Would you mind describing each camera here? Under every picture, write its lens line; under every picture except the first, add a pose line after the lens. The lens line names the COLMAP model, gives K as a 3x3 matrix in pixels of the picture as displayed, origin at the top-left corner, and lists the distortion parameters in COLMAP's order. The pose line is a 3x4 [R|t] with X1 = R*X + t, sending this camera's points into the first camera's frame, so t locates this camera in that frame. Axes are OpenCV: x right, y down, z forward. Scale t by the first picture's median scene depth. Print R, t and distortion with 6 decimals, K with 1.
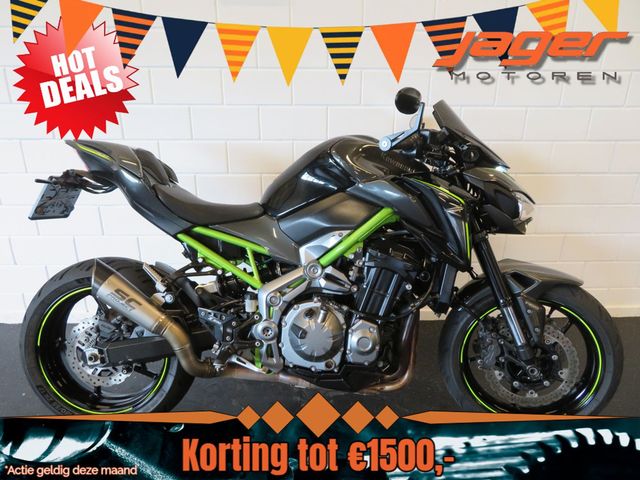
lens RADIAL K [[457.9, 0, 320.0], [0, 457.9, 240.0], [0, 0, 1]] dist [-0.003704, -0.000051]
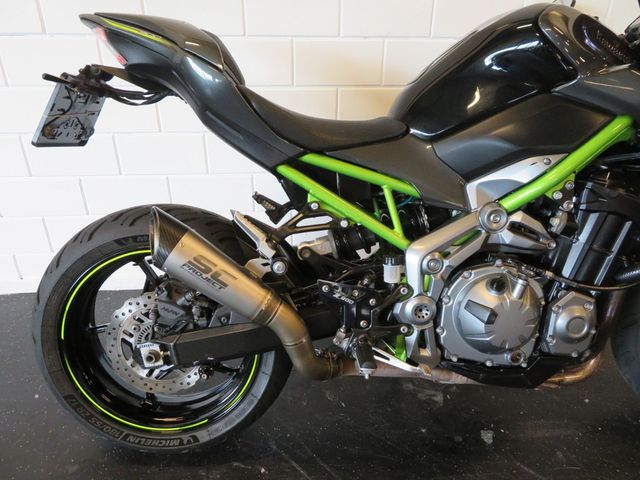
lens RADIAL K [[457.9, 0, 320.0], [0, 457.9, 240.0], [0, 0, 1]] dist [-0.003704, -0.000051]
pose [[0.998285, -0.023455, 0.053642, -0.288481], [0.016808, 0.992491, 0.121154, 0.013461], [-0.056081, -0.120045, 0.991183, 0.353569]]
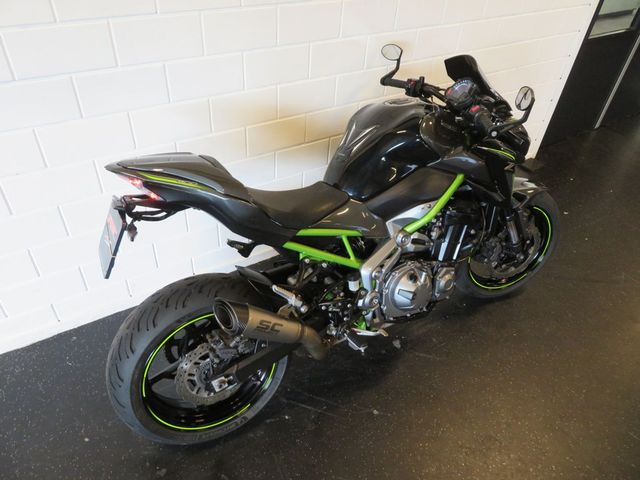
lens RADIAL K [[457.9, 0, 320.0], [0, 457.9, 240.0], [0, 0, 1]] dist [-0.003704, -0.000051]
pose [[0.857059, -0.292338, 0.424251, -0.647049], [0.128182, 0.918534, 0.373984, -0.367654], [-0.499019, -0.266145, 0.824710, 0.172240]]
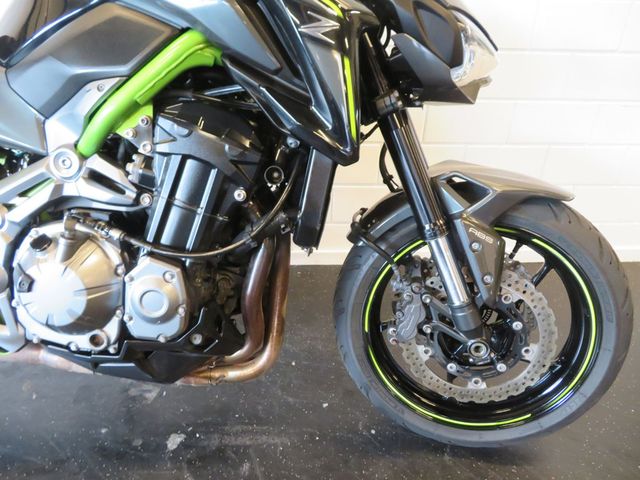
lens RADIAL K [[451.6, 0, 320.0], [0, 451.6, 240.0], [0, 0, 1]] dist [-0.006989, -0.001380]
pose [[0.999661, 0.008415, 0.024623, 0.256038], [-0.011032, 0.994074, 0.108144, 0.091936], [-0.023567, -0.108379, 0.993830, 0.462867]]
